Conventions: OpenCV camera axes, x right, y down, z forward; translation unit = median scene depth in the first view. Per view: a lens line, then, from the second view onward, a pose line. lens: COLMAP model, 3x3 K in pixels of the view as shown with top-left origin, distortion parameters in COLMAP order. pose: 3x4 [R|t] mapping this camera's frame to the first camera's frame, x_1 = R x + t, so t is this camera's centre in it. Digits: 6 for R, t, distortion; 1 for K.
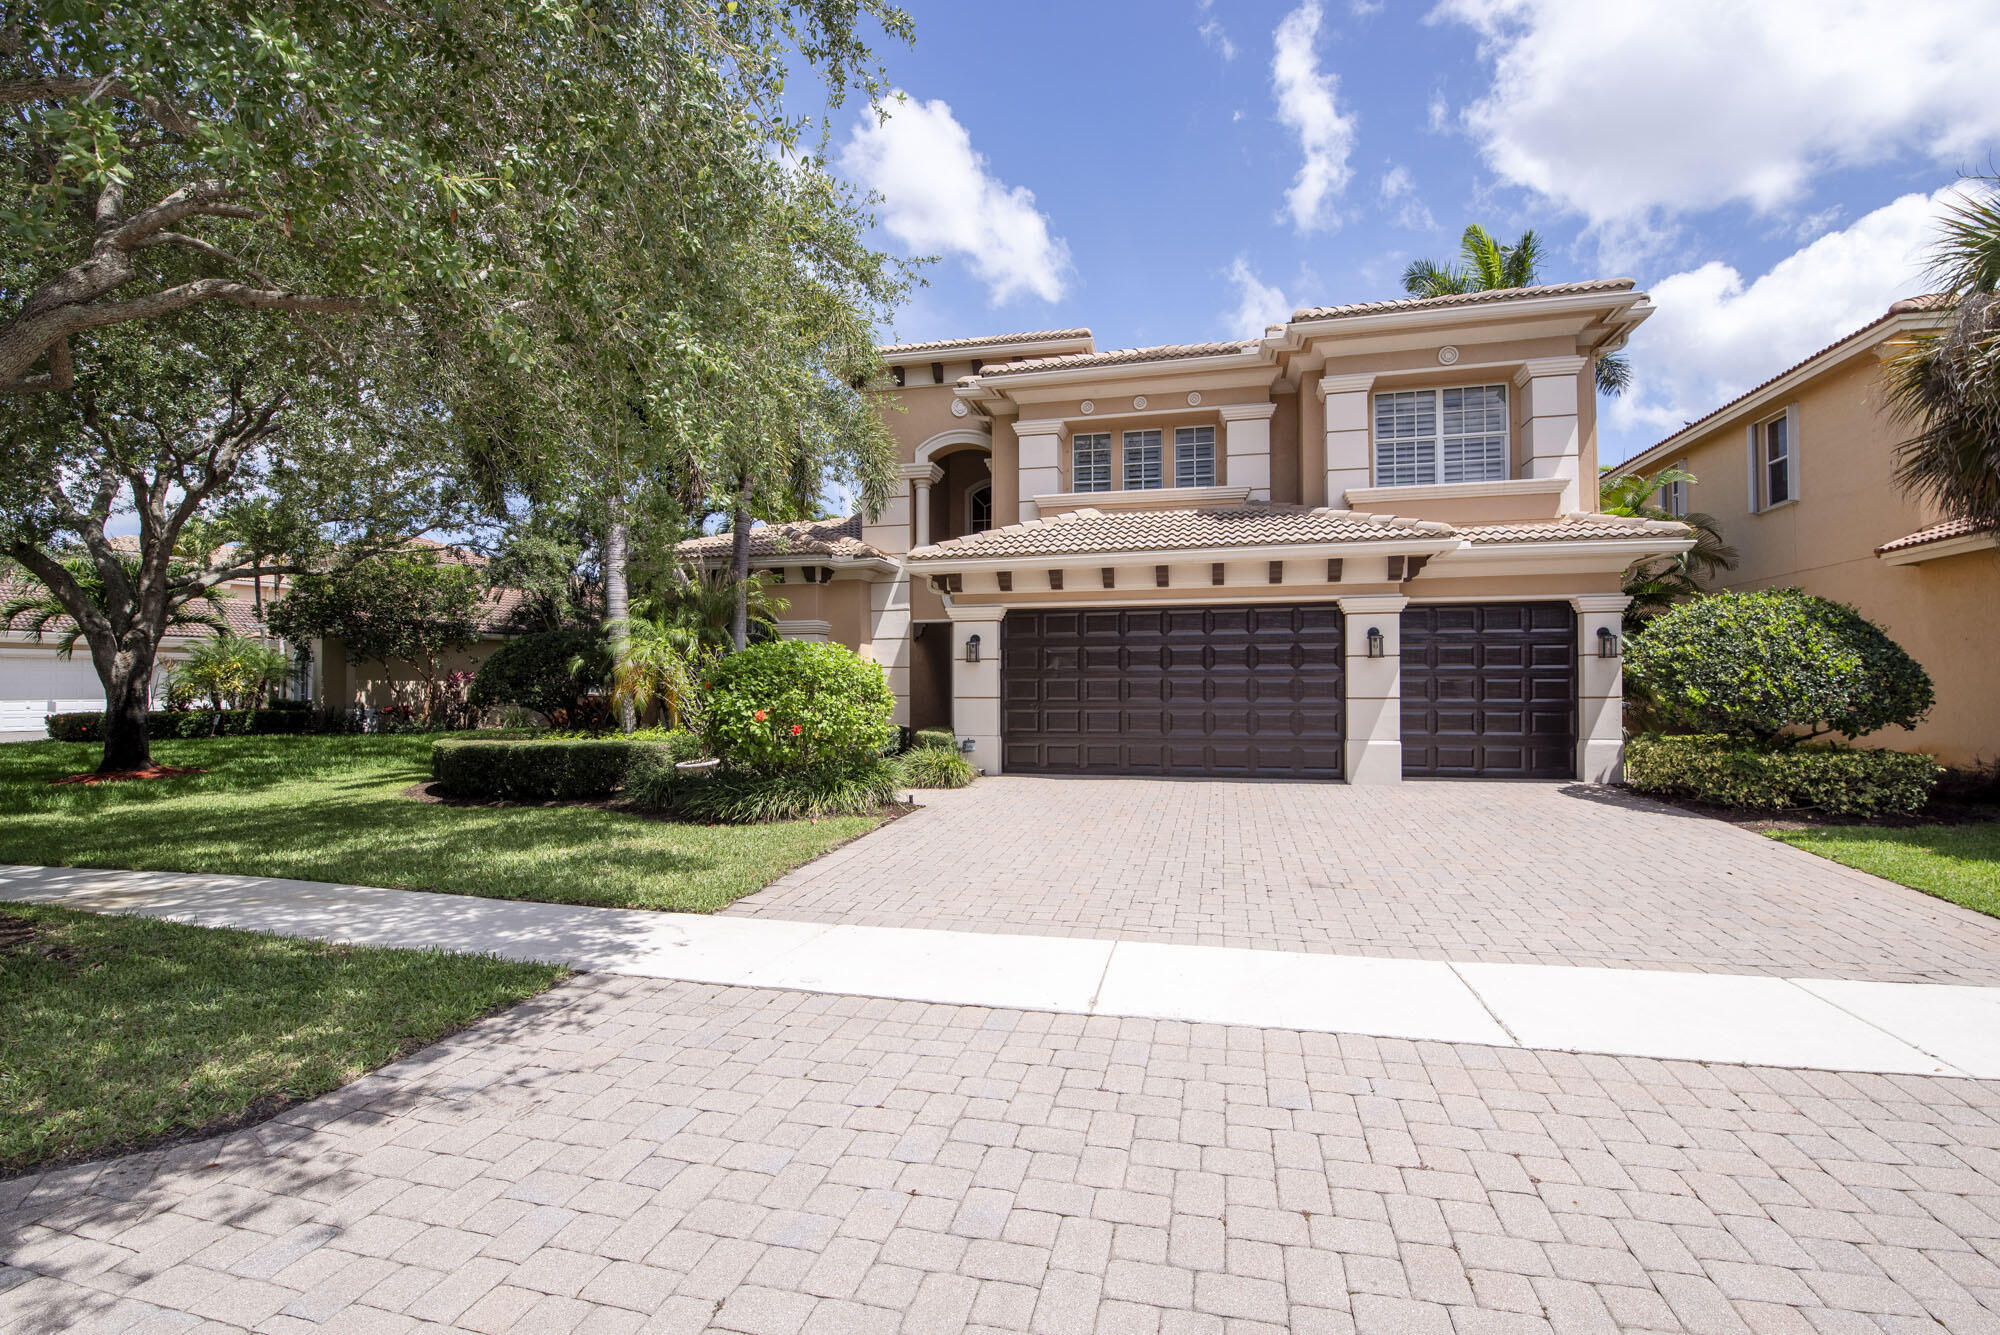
lens RADIAL K [[905.8, 0, 989.7], [0, 905.8, 670.9], [0, 0, 1]] dist [-0.017416, -0.003472]
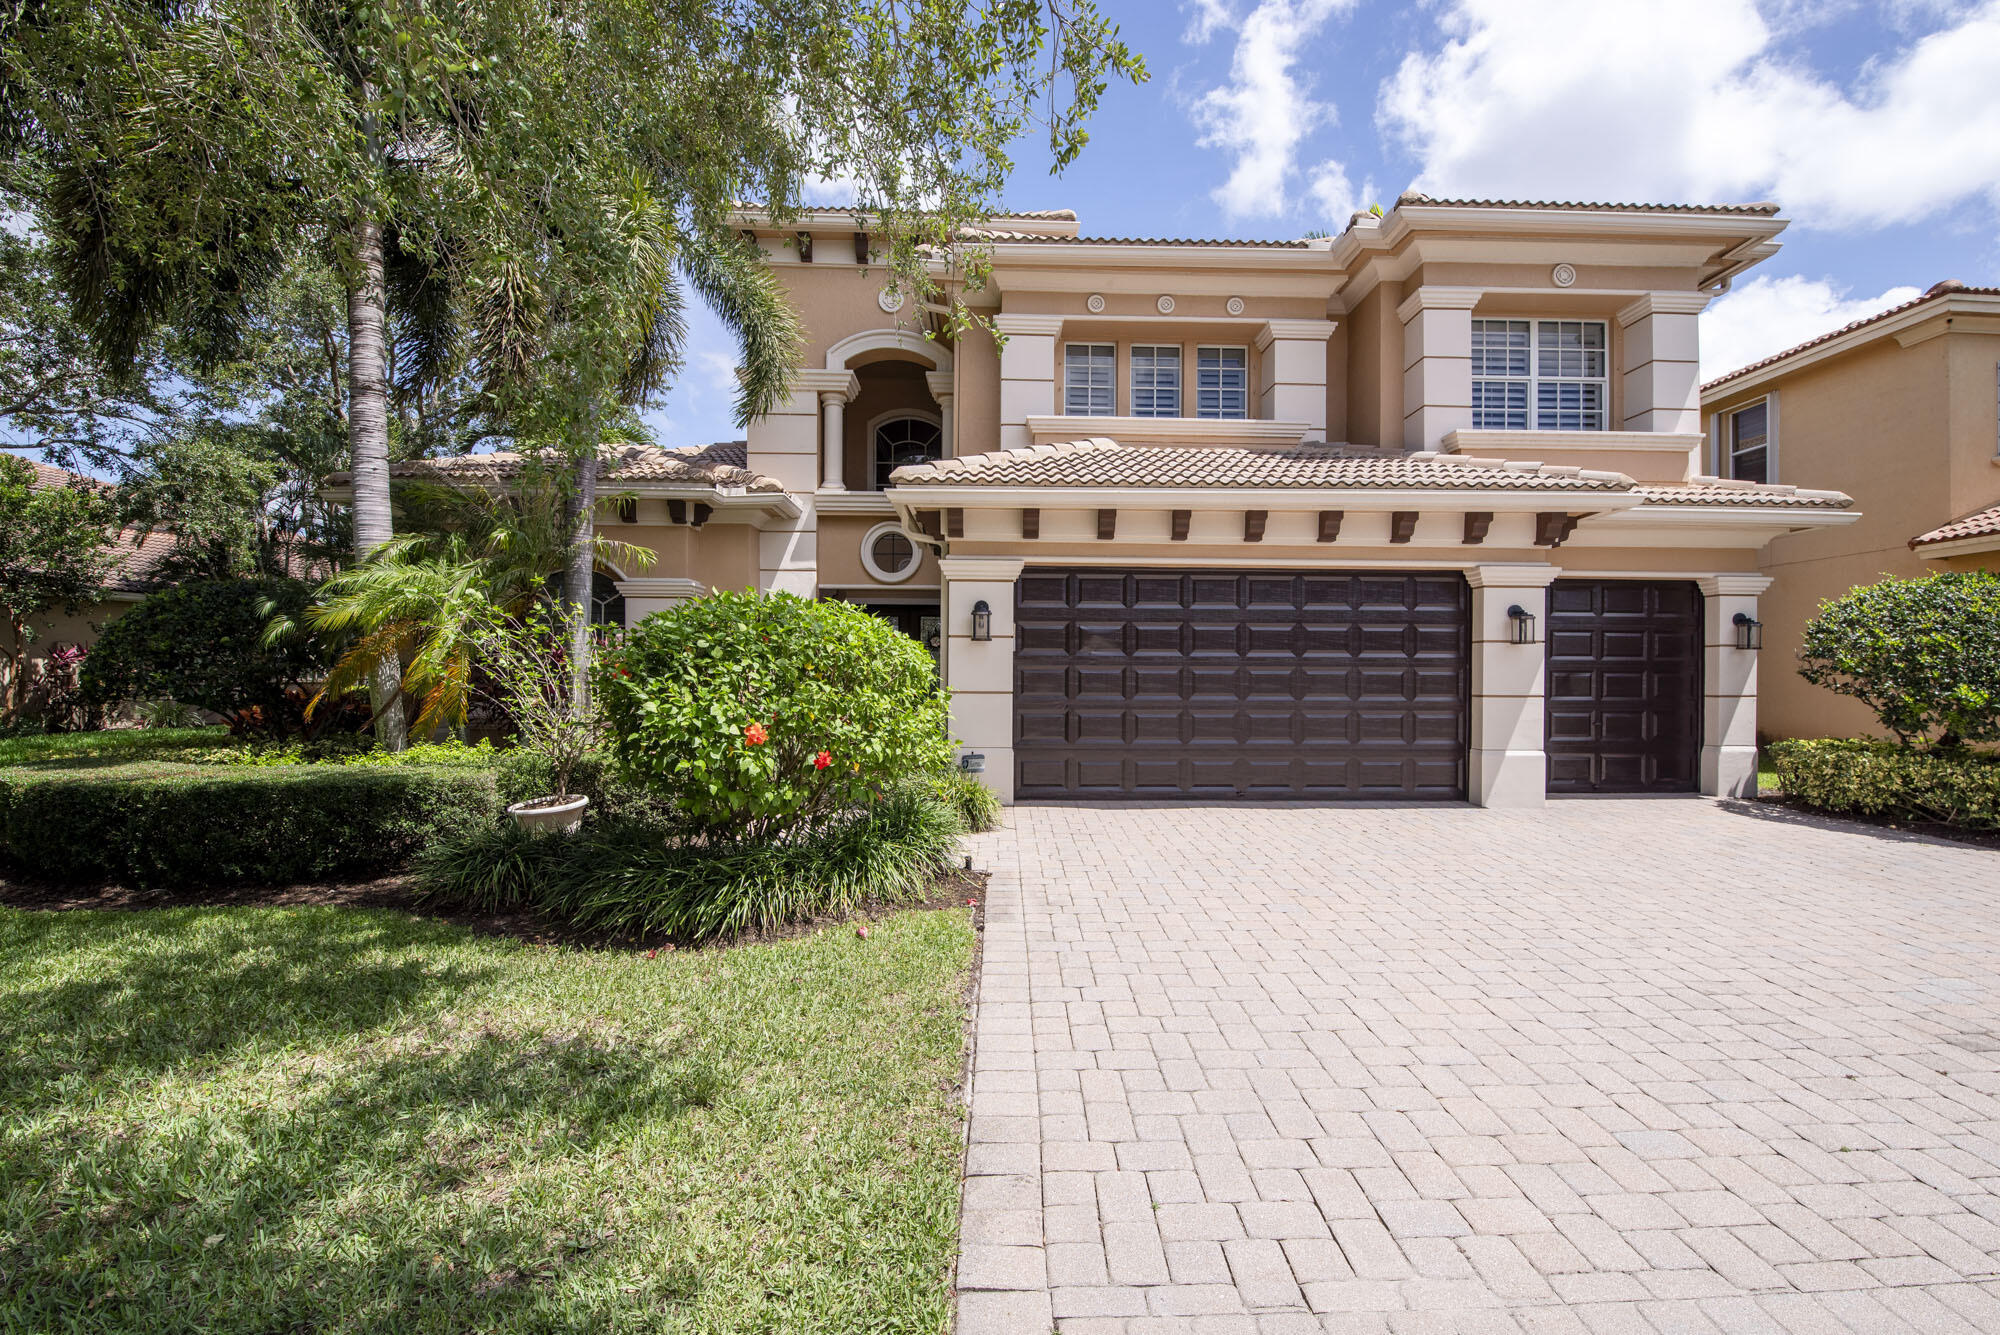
lens RADIAL K [[905.8, 0, 1010.5], [0, 905.8, 670.4], [0, 0, 1]] dist [-0.017416, -0.003472]
pose [[0.961524, 0.010655, 0.274515, -0.181387], [-0.013945, 0.999852, 0.010036, 0.005719], [-0.274368, -0.013478, 0.961530, 0.334819]]
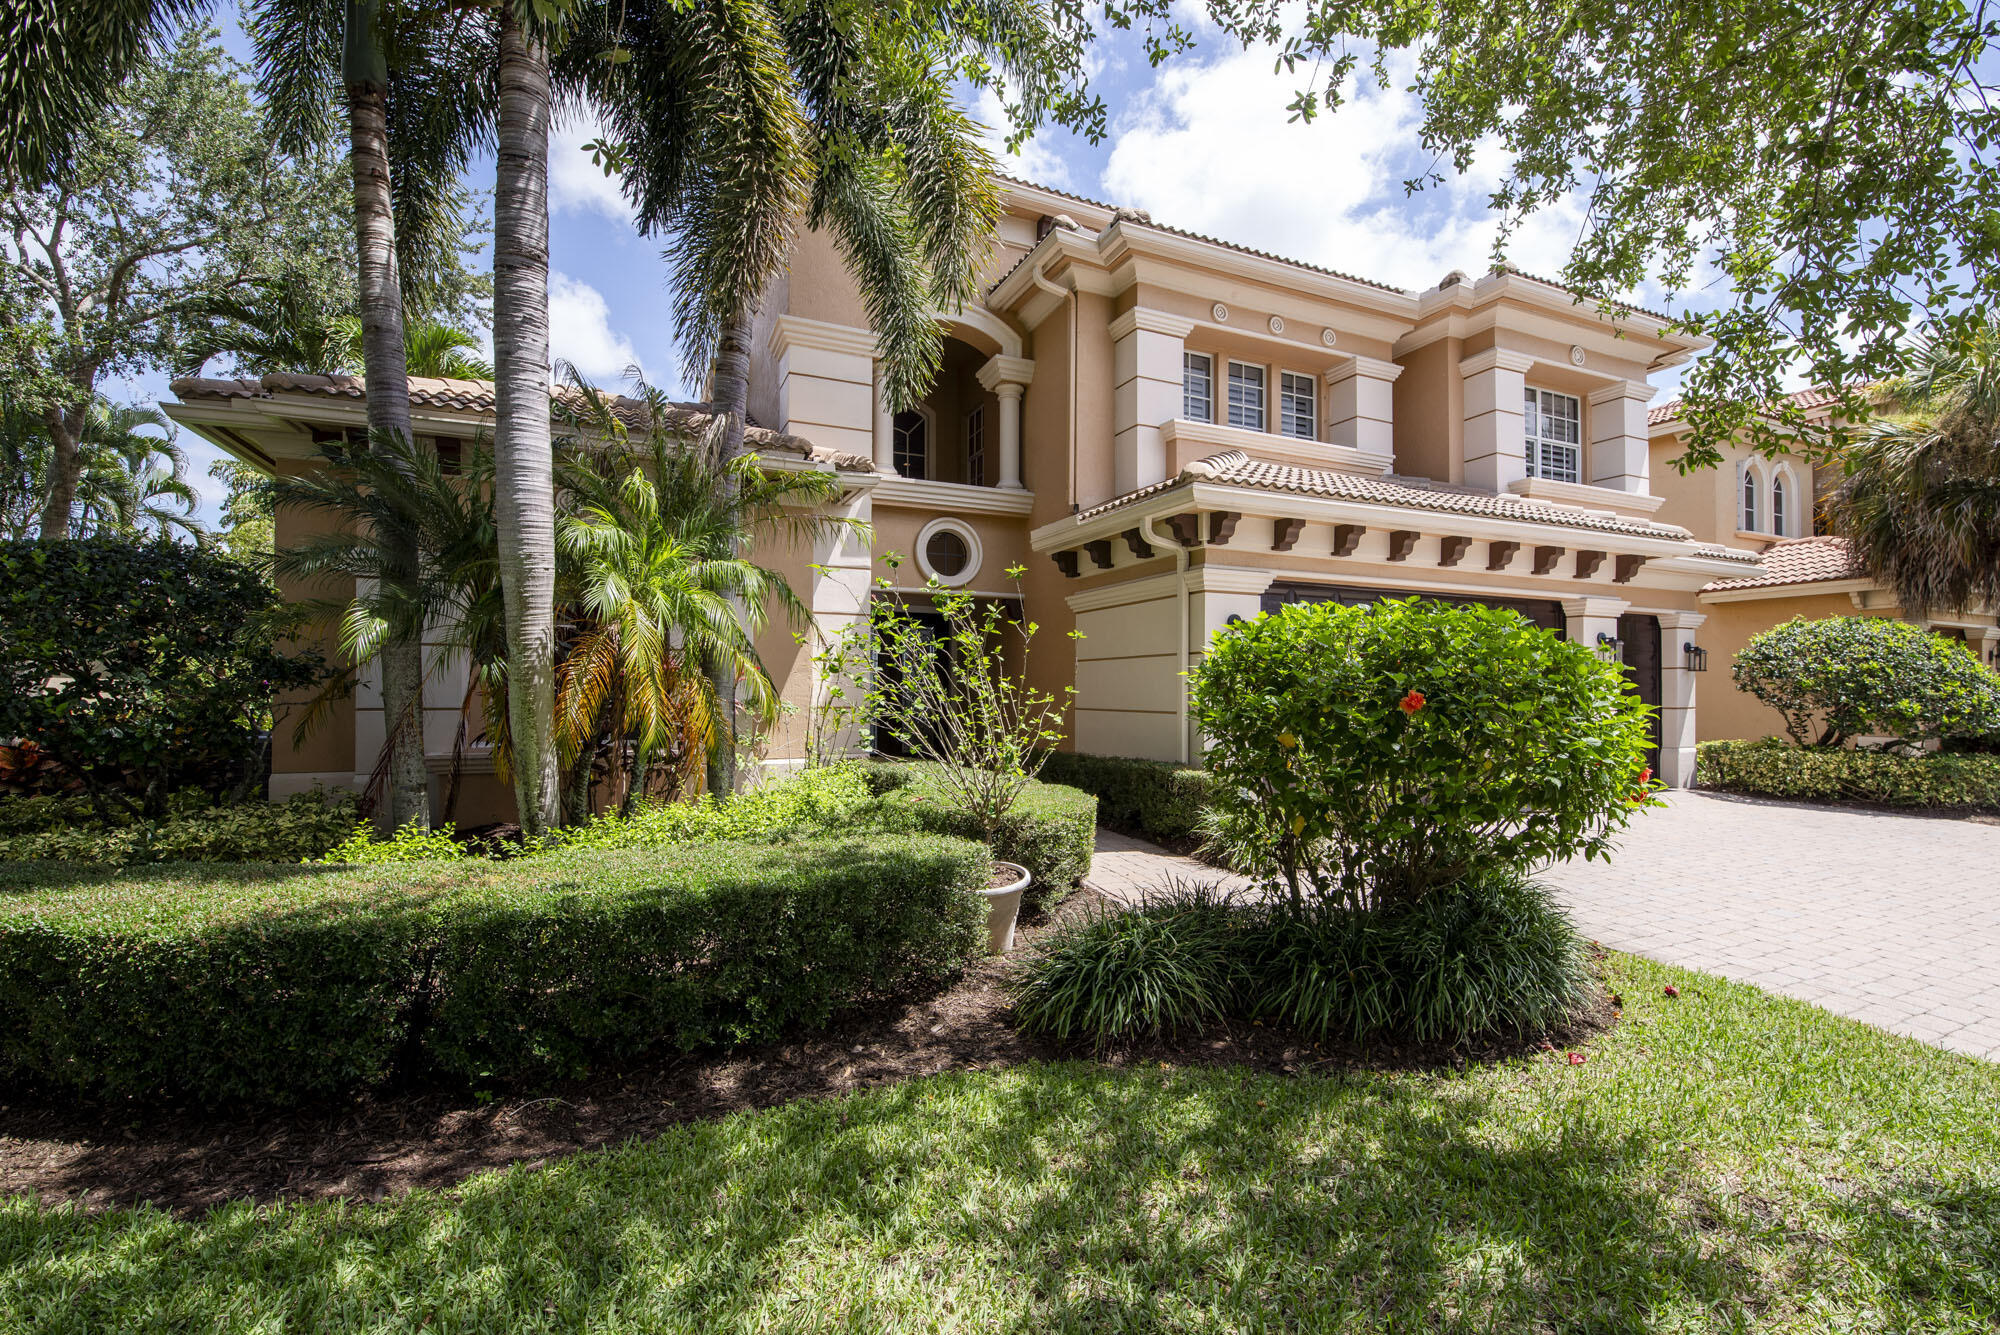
lens RADIAL K [[905.8, 0, 1016.7], [0, 905.8, 674.7], [0, 0, 1]] dist [-0.017416, -0.003472]
pose [[0.766484, 0.016686, 0.642047, -0.539921], [-0.018497, 0.999821, -0.003903, 0.007598], [-0.641997, -0.008884, 0.766656, 0.612339]]
